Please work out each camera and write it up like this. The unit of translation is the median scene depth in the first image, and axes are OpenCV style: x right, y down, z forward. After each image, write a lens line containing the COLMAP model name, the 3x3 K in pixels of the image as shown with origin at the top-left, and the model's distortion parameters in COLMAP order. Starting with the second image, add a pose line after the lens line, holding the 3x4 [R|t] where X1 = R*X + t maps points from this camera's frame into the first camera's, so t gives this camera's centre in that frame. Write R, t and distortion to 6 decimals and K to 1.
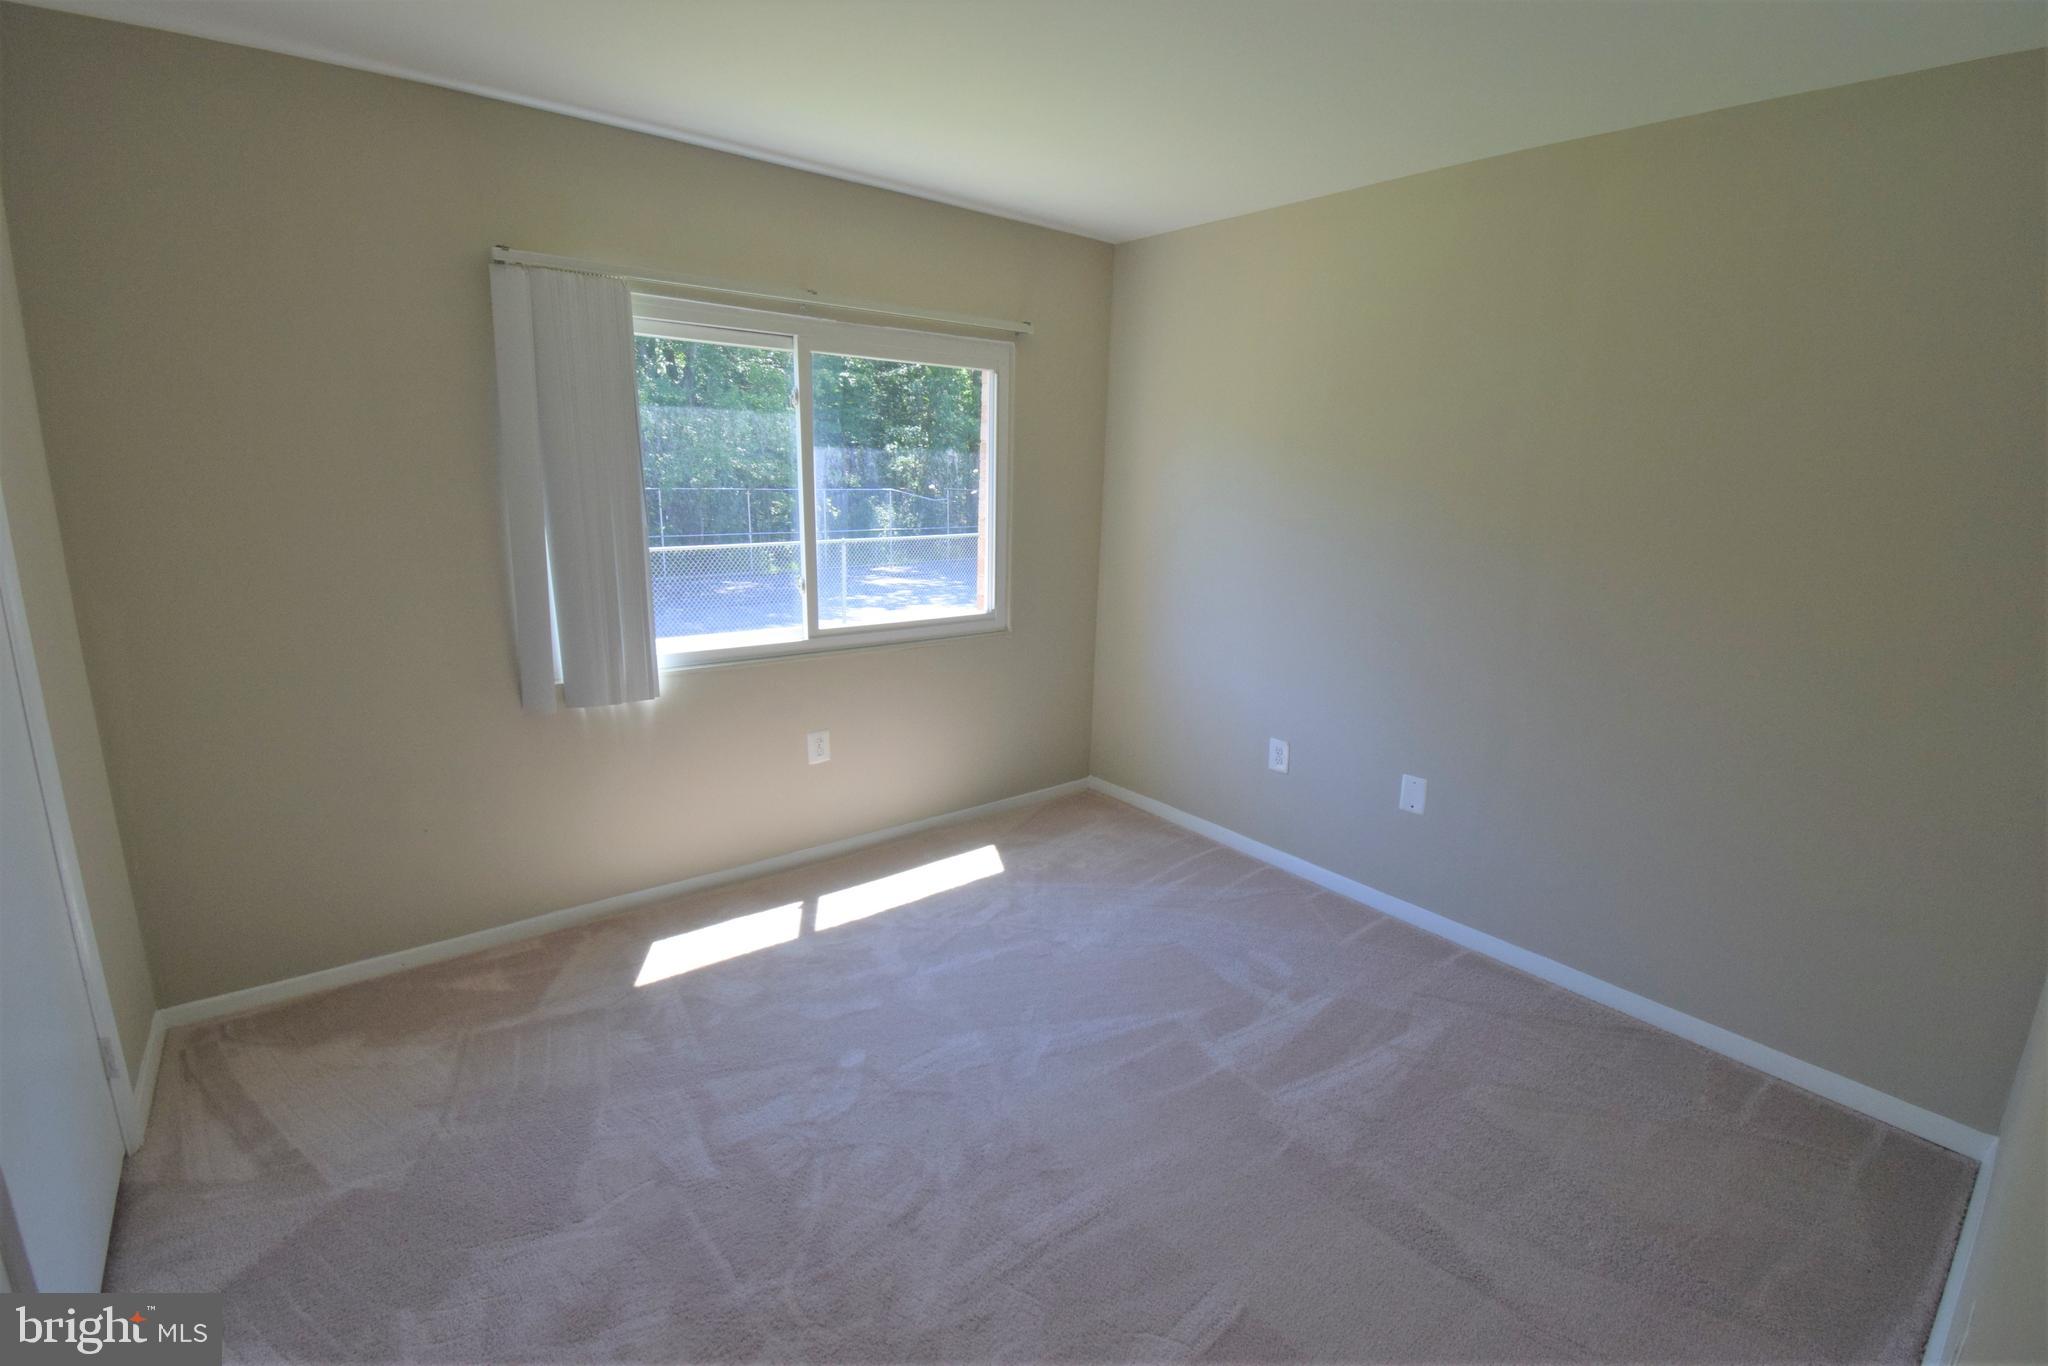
lens RADIAL K [[903.3, 0, 1019.9], [0, 903.3, 675.4], [0, 0, 1]] dist [0.022114, -0.026235]
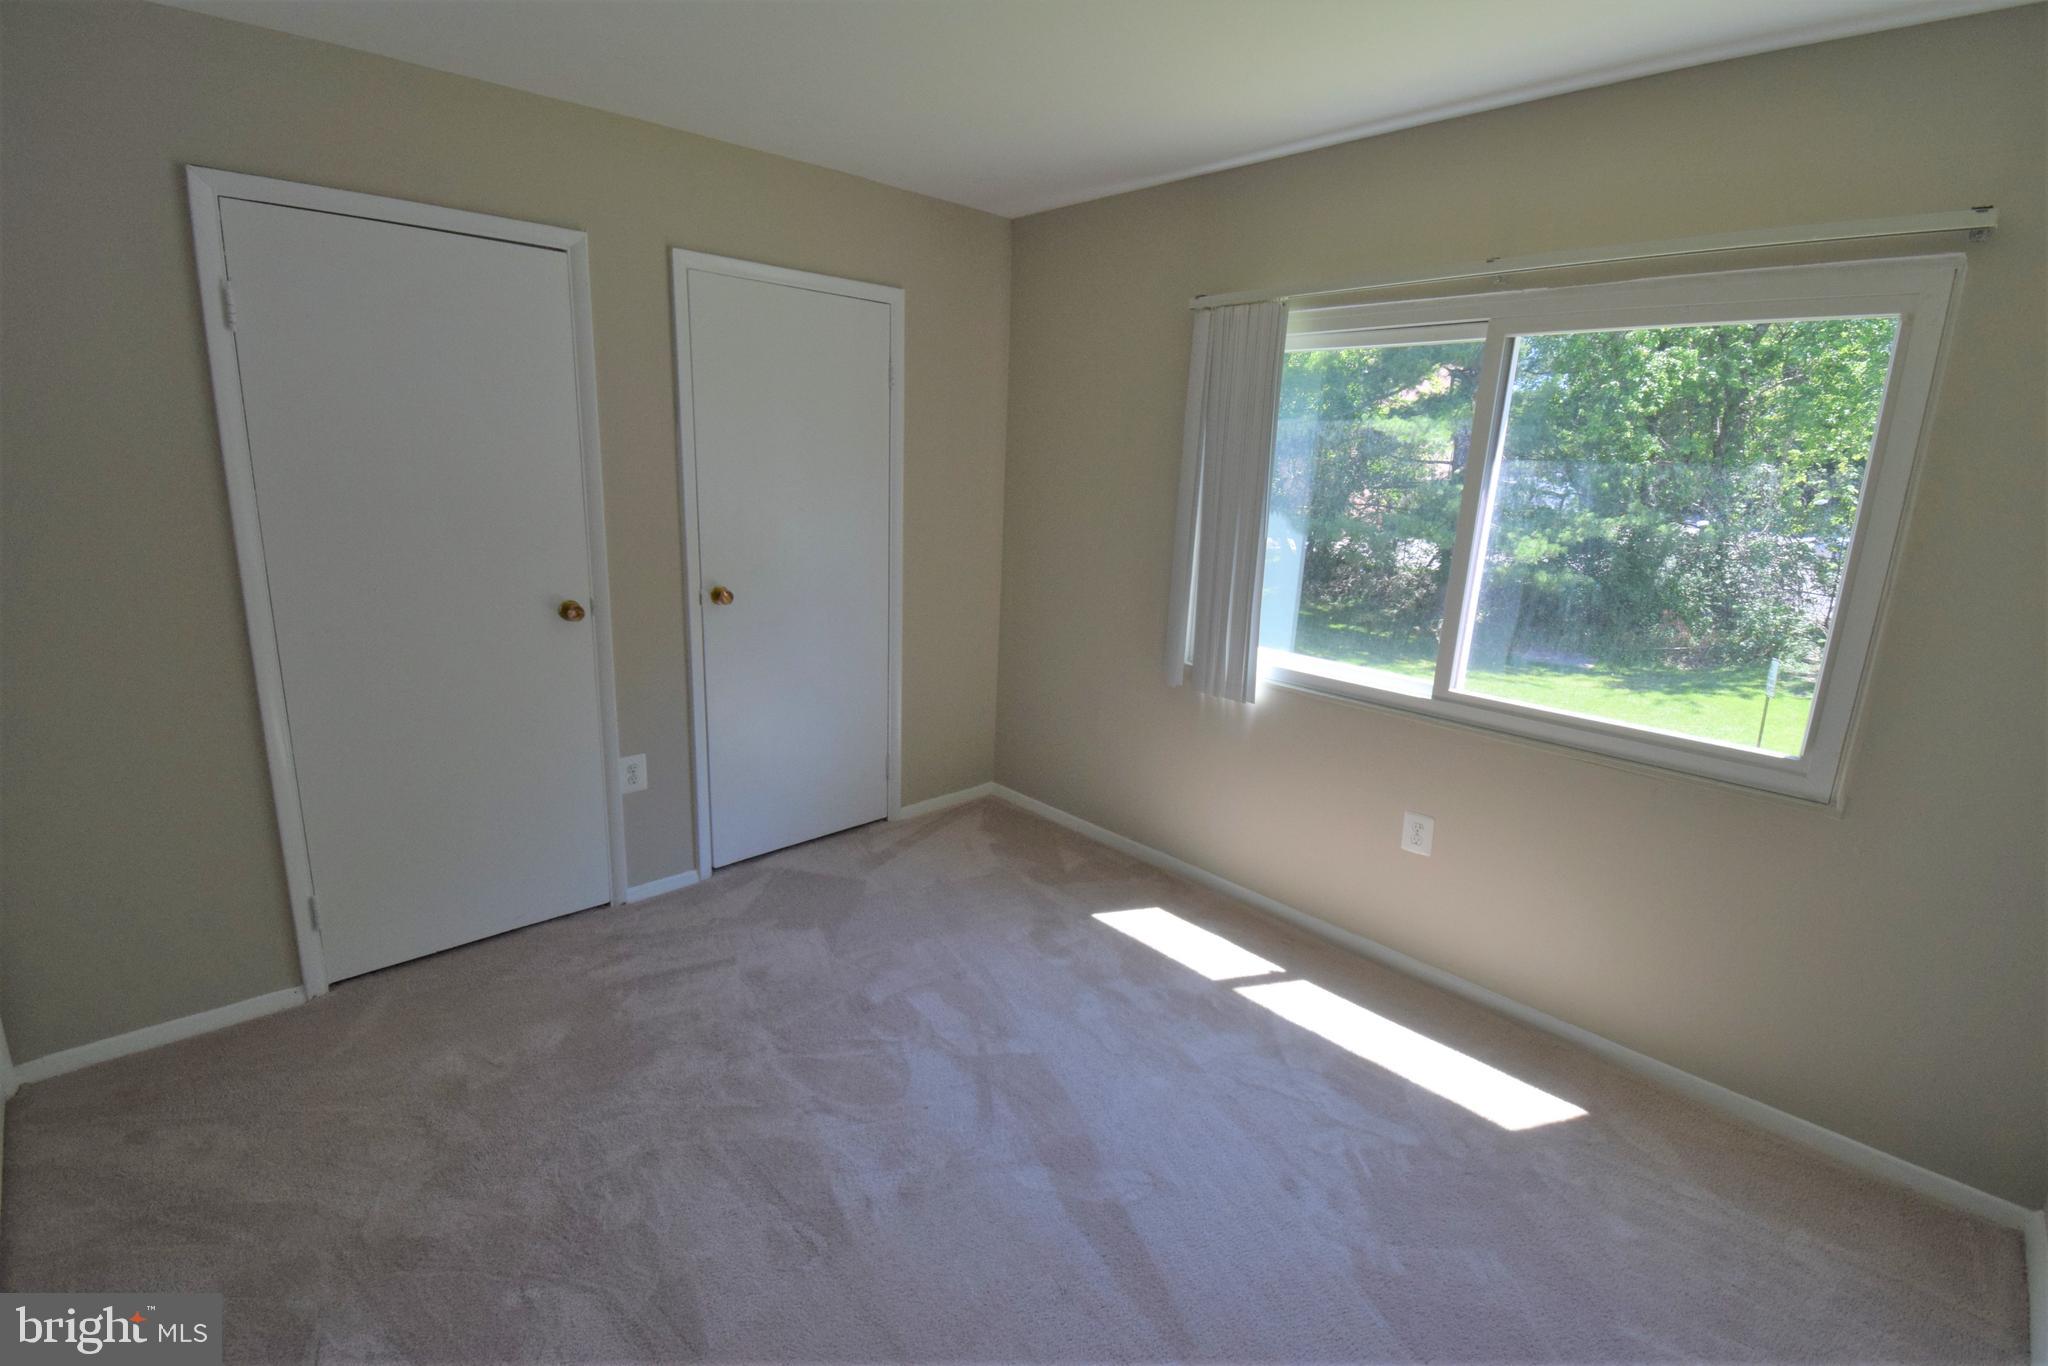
lens RADIAL K [[903.3, 0, 1019.9], [0, 903.3, 675.4], [0, 0, 1]] dist [0.022114, -0.026235]
pose [[0.092090, 0.213722, -0.972544, 0.586323], [-0.252367, 0.949815, 0.184831, -0.134019], [0.963240, 0.228417, 0.141405, 0.610664]]
